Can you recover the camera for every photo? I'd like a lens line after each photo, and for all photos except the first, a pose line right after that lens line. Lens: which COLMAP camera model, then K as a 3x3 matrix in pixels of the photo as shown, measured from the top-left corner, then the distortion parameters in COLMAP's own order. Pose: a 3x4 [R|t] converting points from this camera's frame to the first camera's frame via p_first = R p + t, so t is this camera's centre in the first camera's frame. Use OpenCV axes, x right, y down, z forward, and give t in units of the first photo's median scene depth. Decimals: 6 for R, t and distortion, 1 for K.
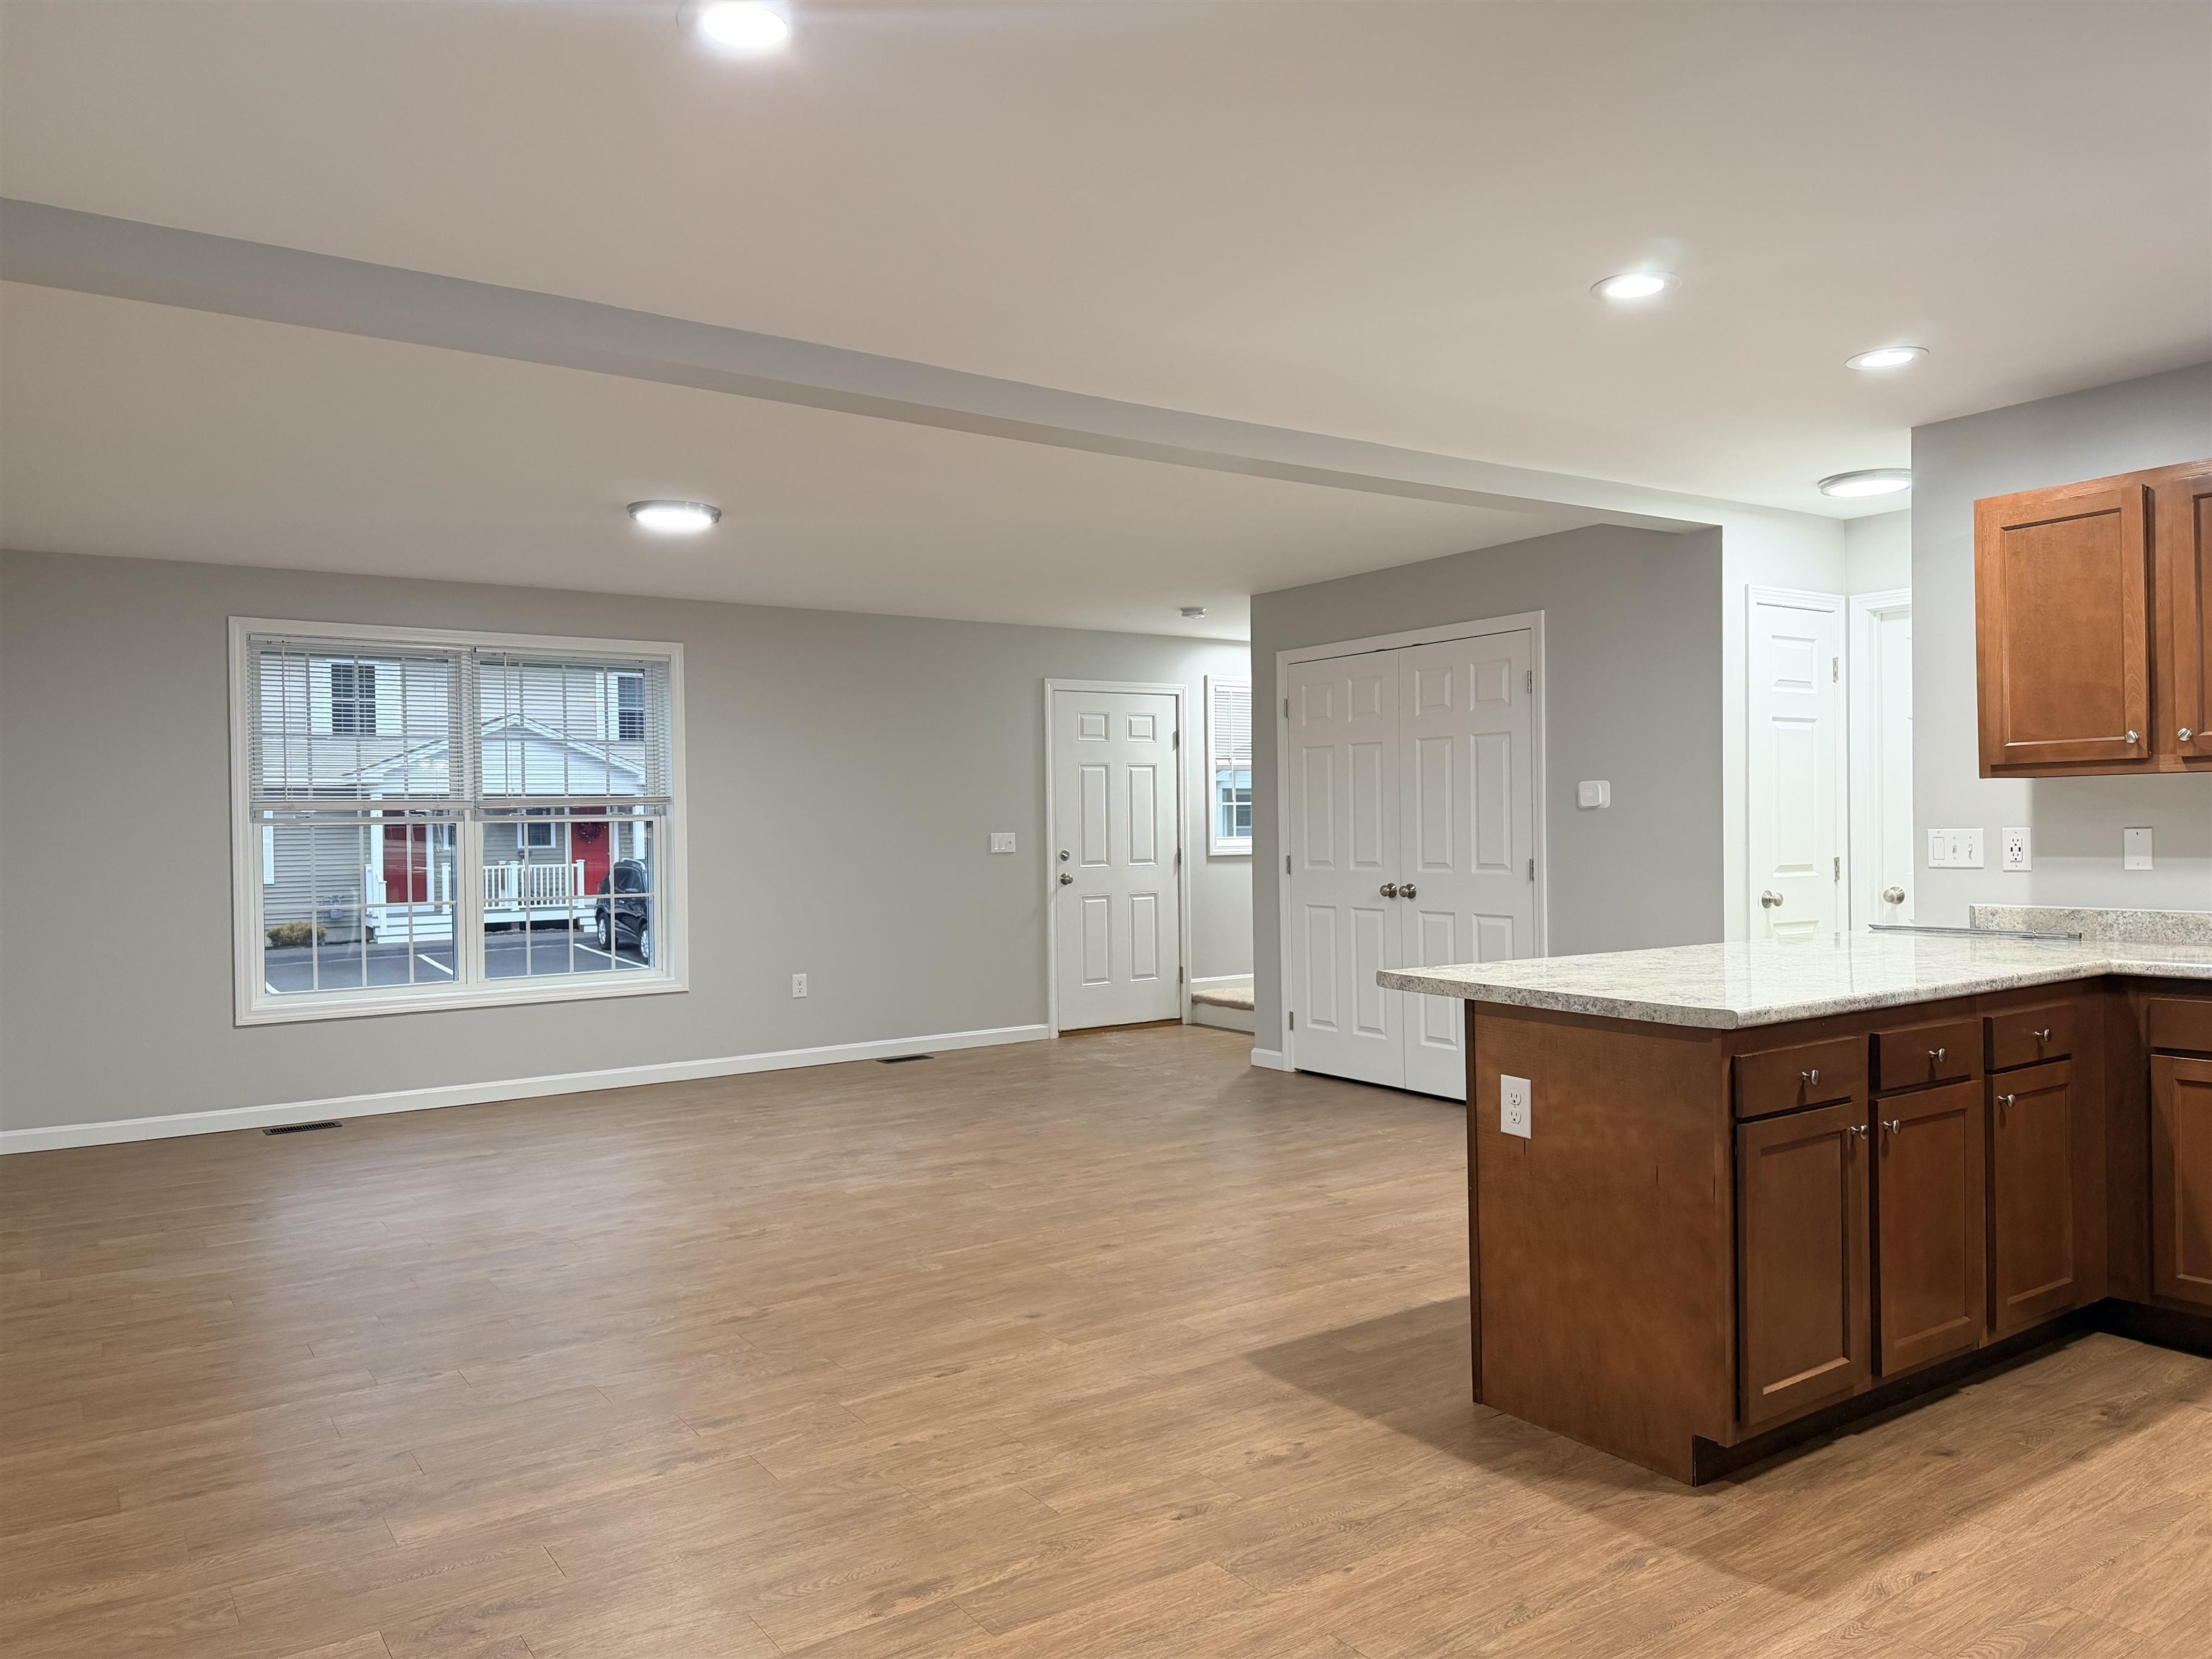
lens RADIAL K [[1552.9, 0, 1095.7], [0, 1552.9, 796.0], [0, 0, 1]] dist [0.027320, -0.025800]
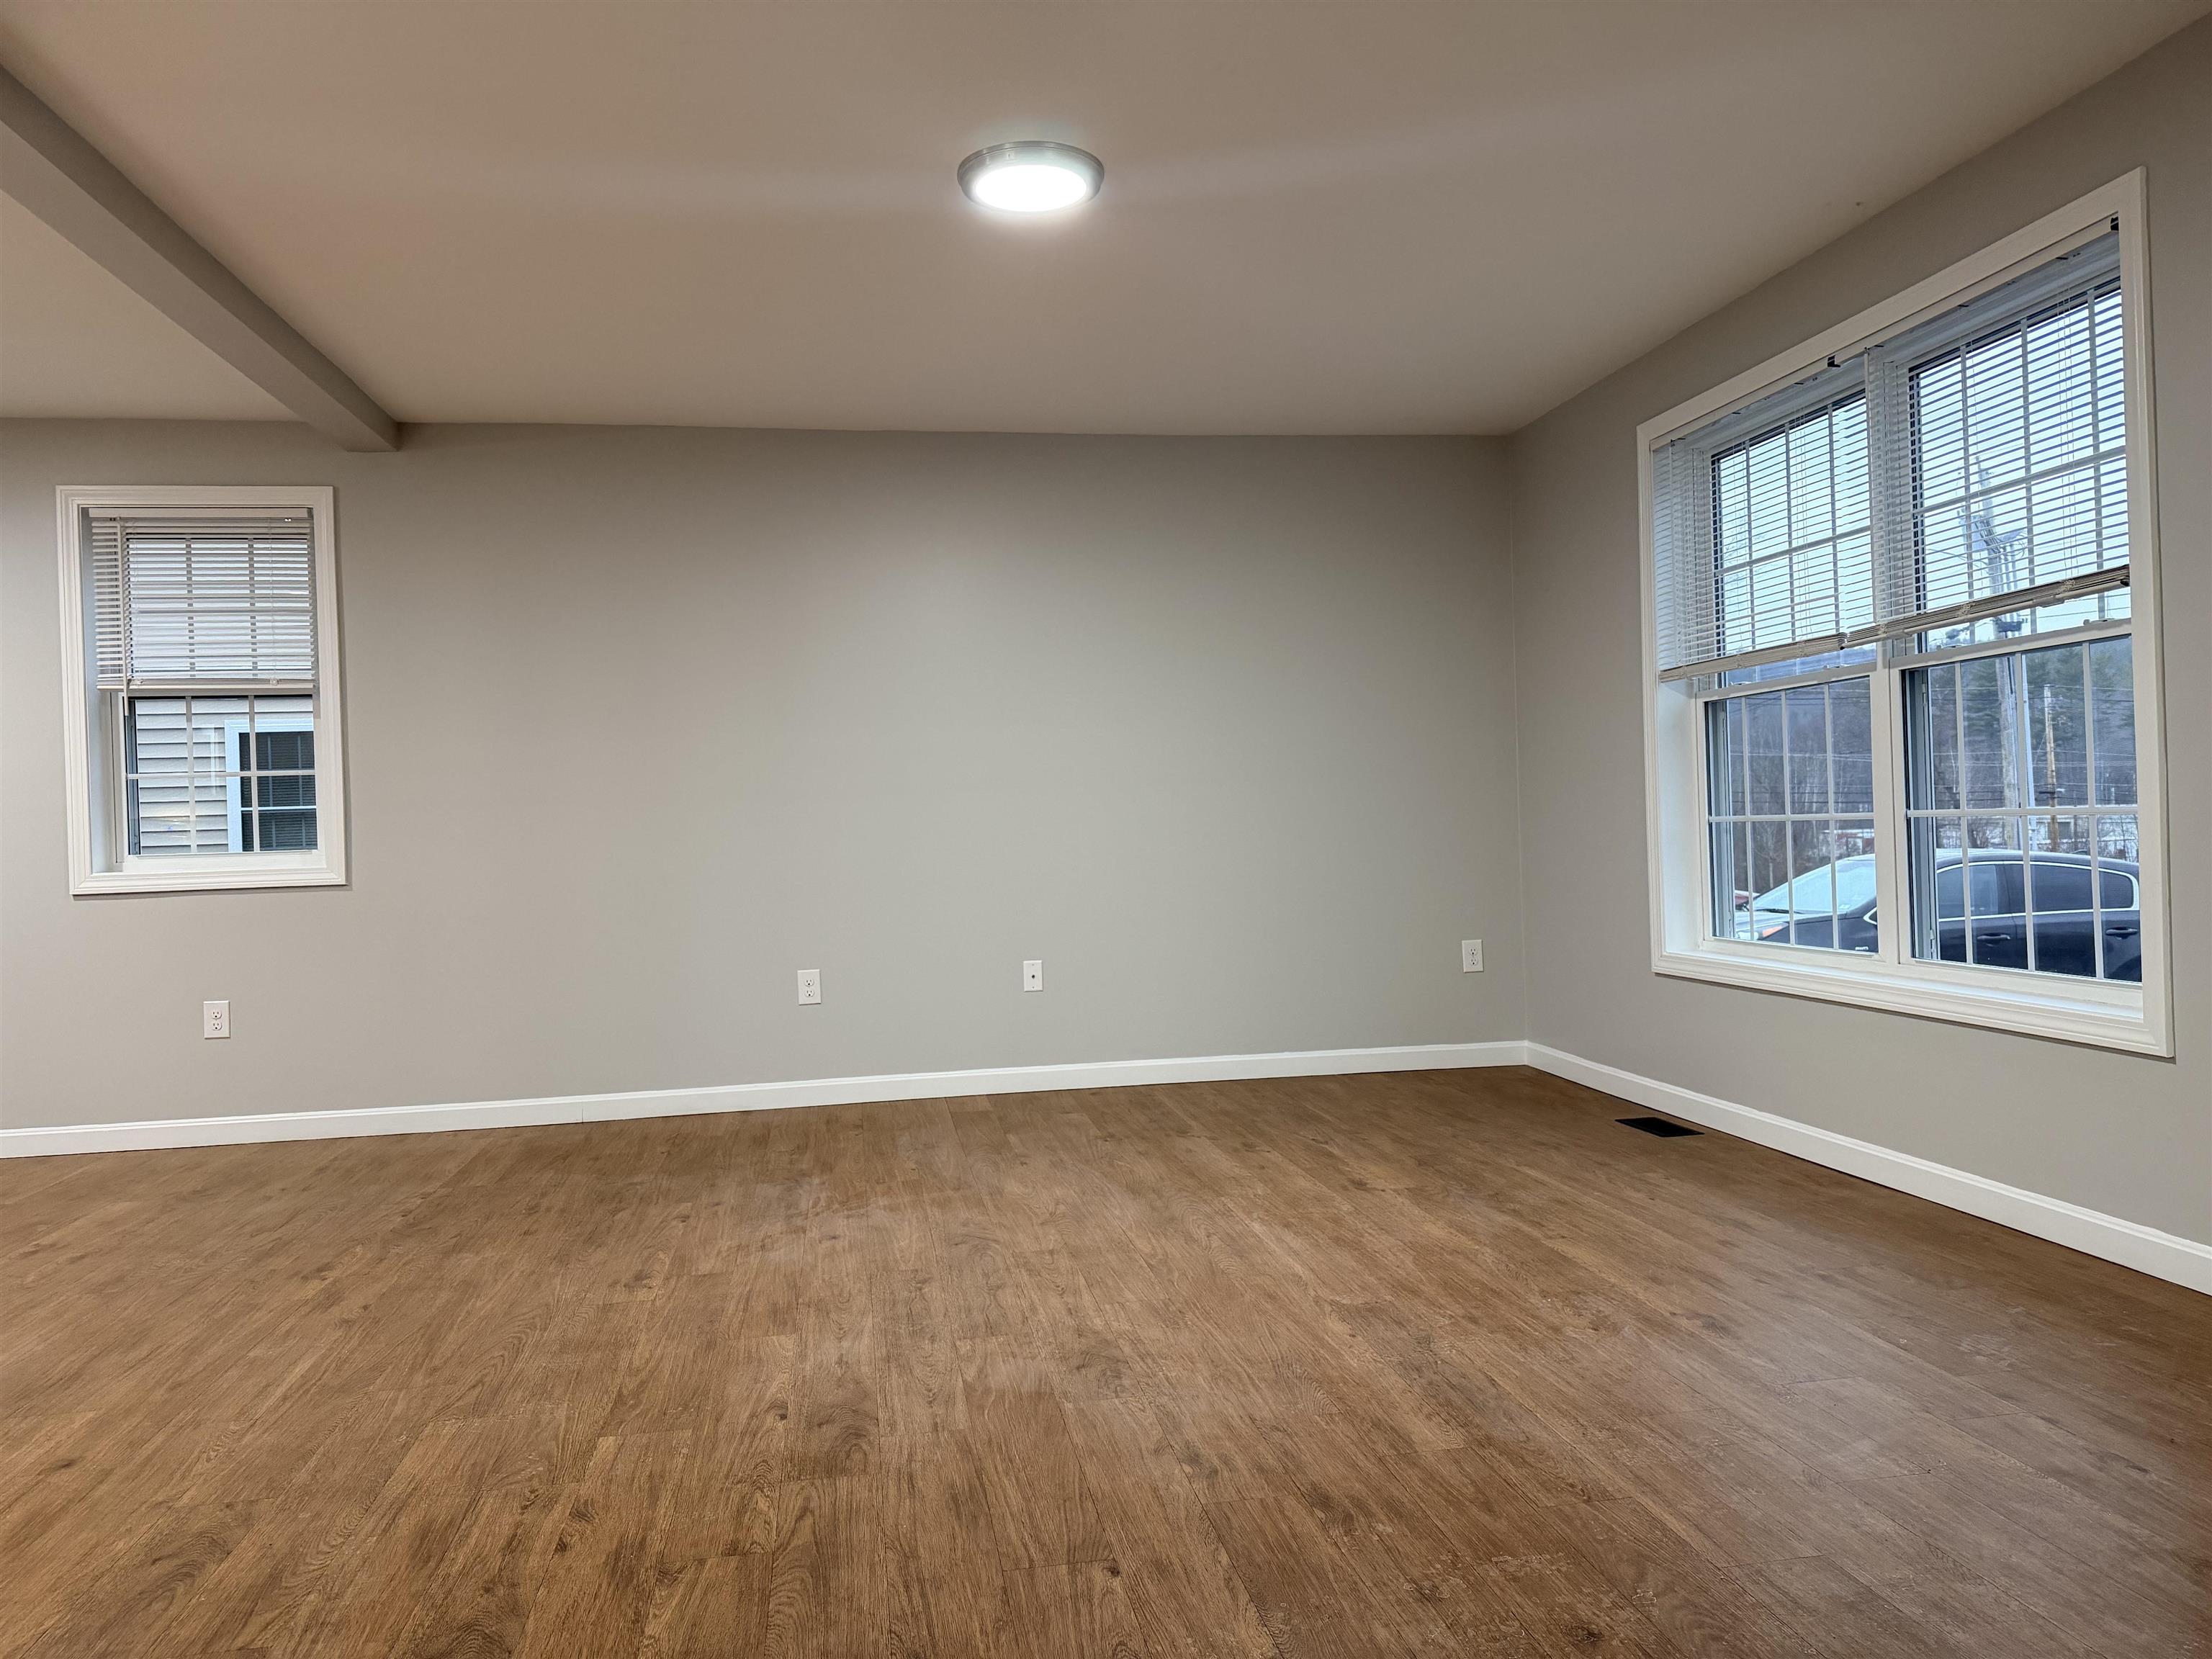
lens RADIAL K [[1552.9, 0, 1109.0], [0, 1552.9, 819.2], [0, 0, 1]] dist [0.027320, -0.025800]
pose [[-0.420280, 0.025653, -0.907032, 0.469828], [0.055698, 0.998445, 0.002431, 0.116666], [0.905683, -0.049498, -0.421056, 2.158557]]
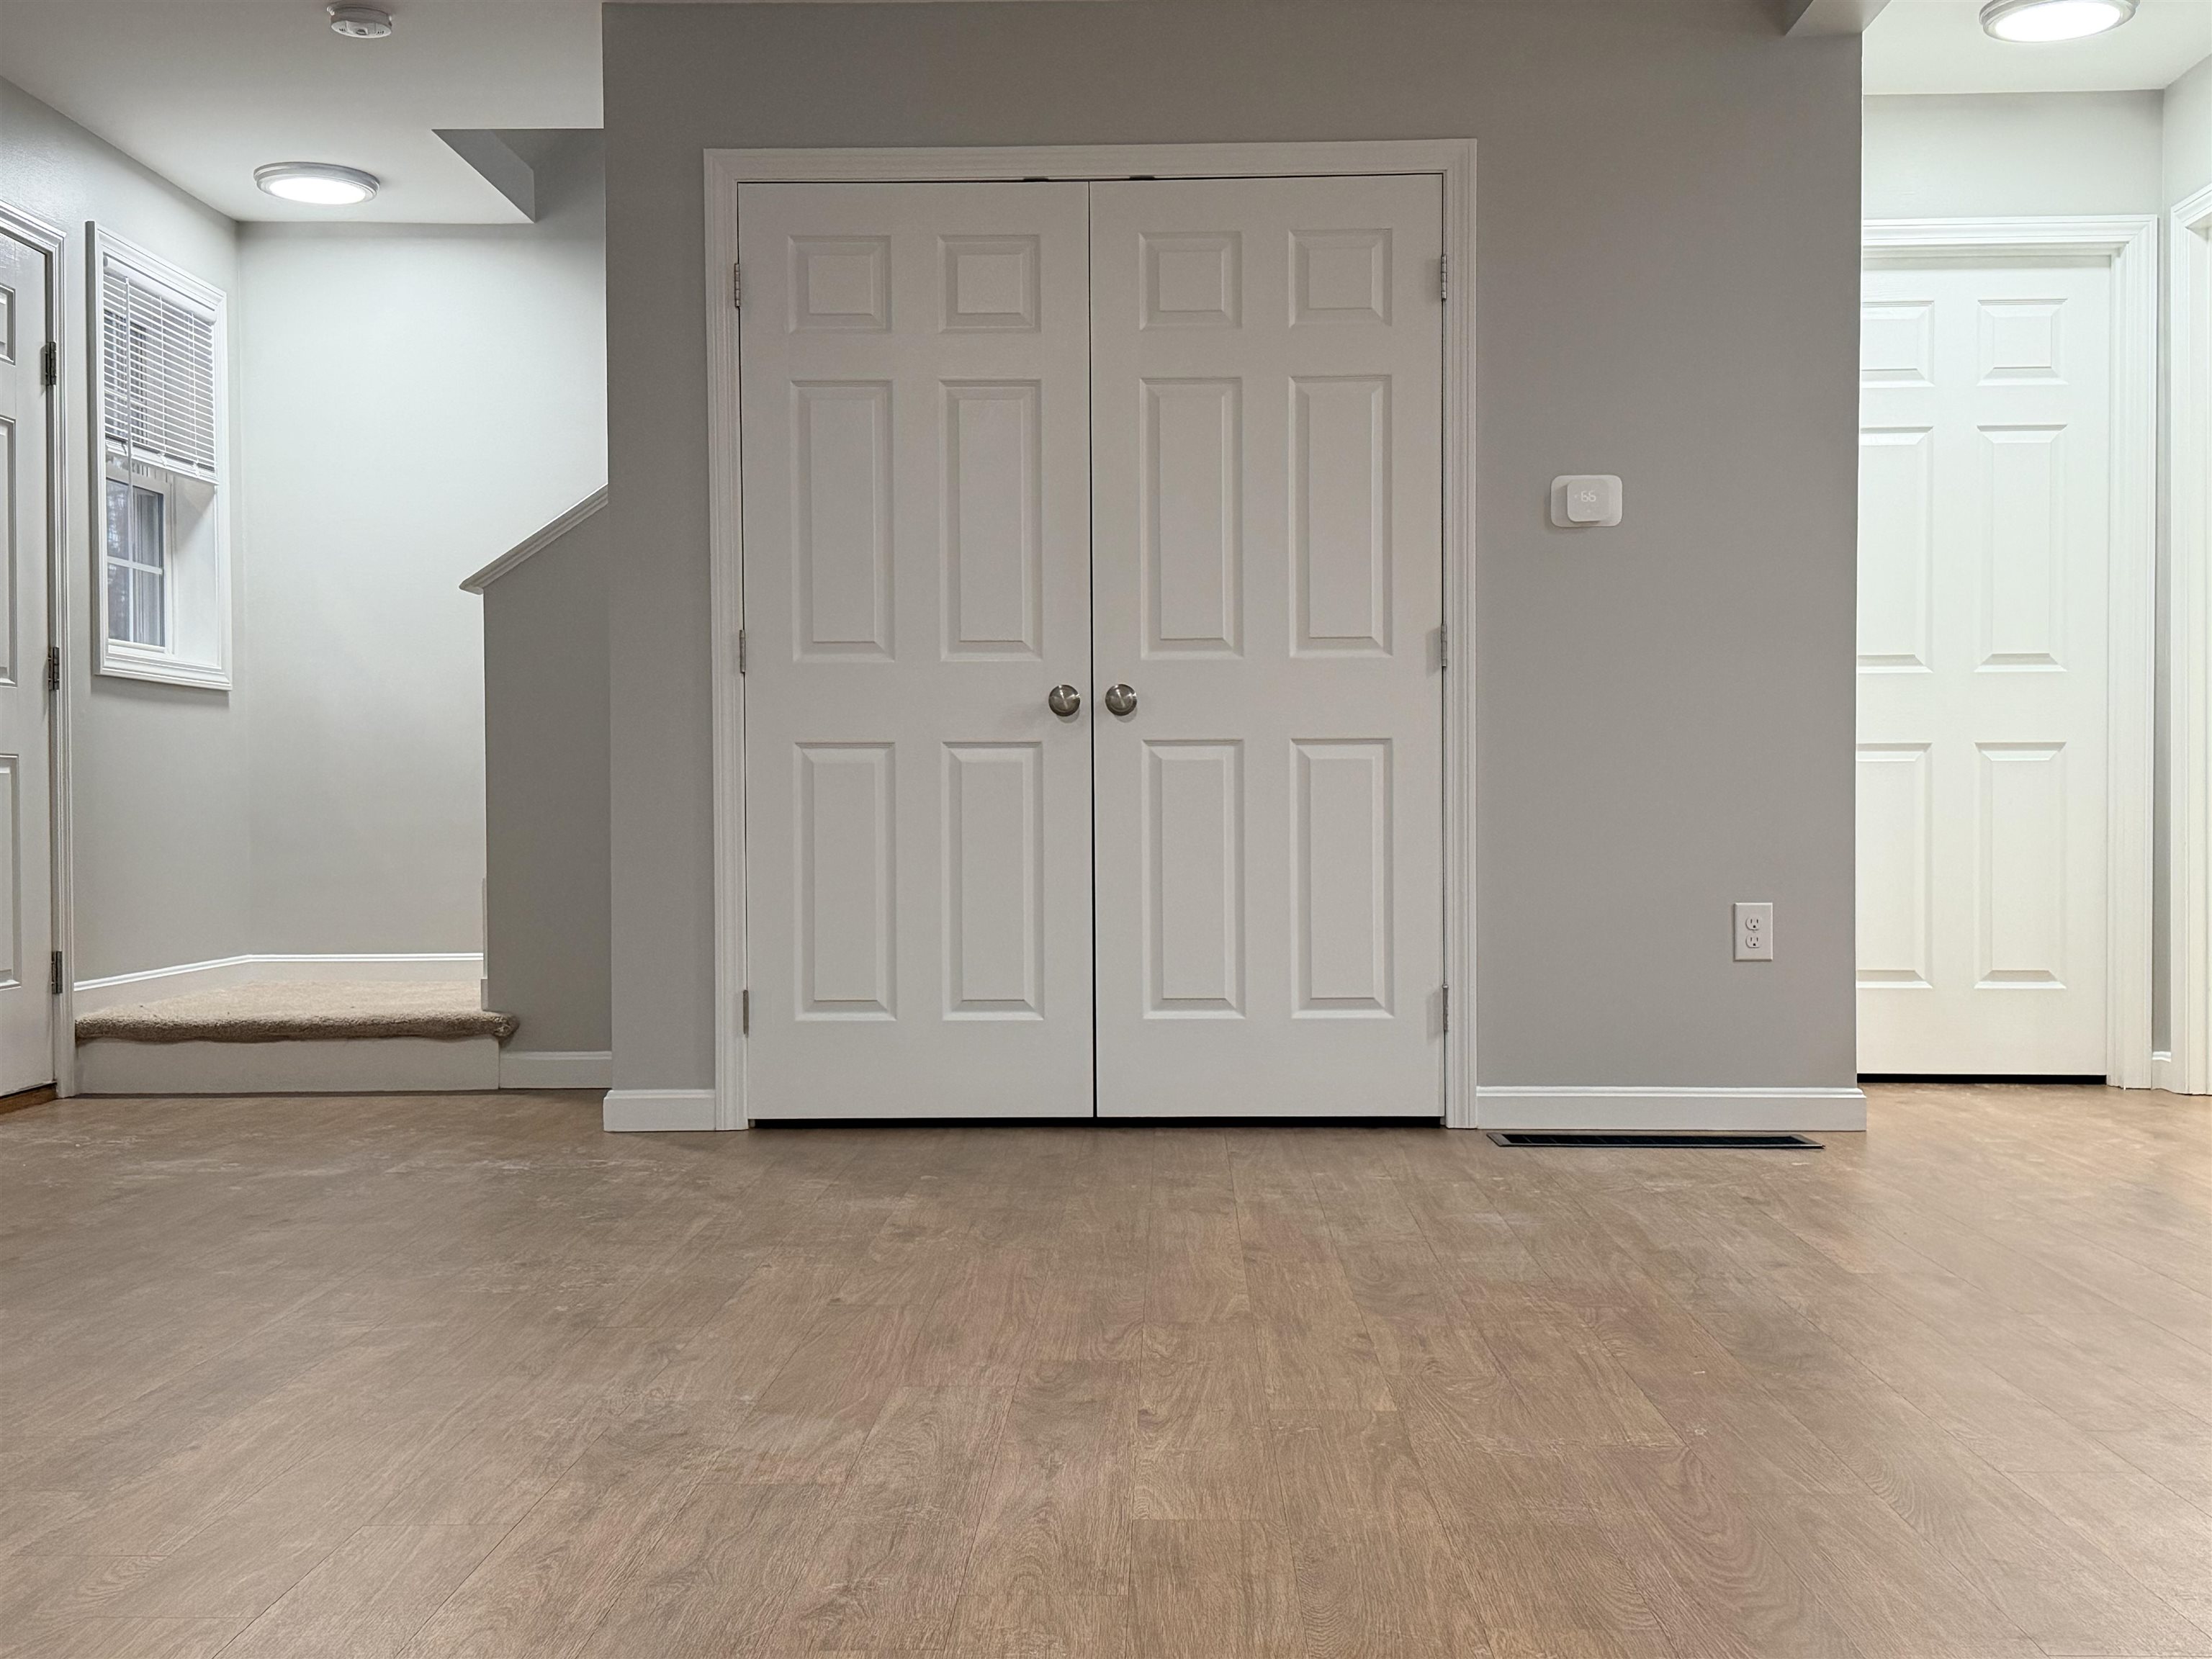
lens RADIAL K [[2409.6, 0, 1119.7], [0, 2409.6, 833.1], [0, 0, 1]] dist [0.142816, 0.000000]
pose [[0.583862, 0.001093, 0.811852, -0.840219], [-0.015088, 0.999841, 0.009505, 0.199959], [-0.811712, -0.017799, 0.583786, 1.193782]]
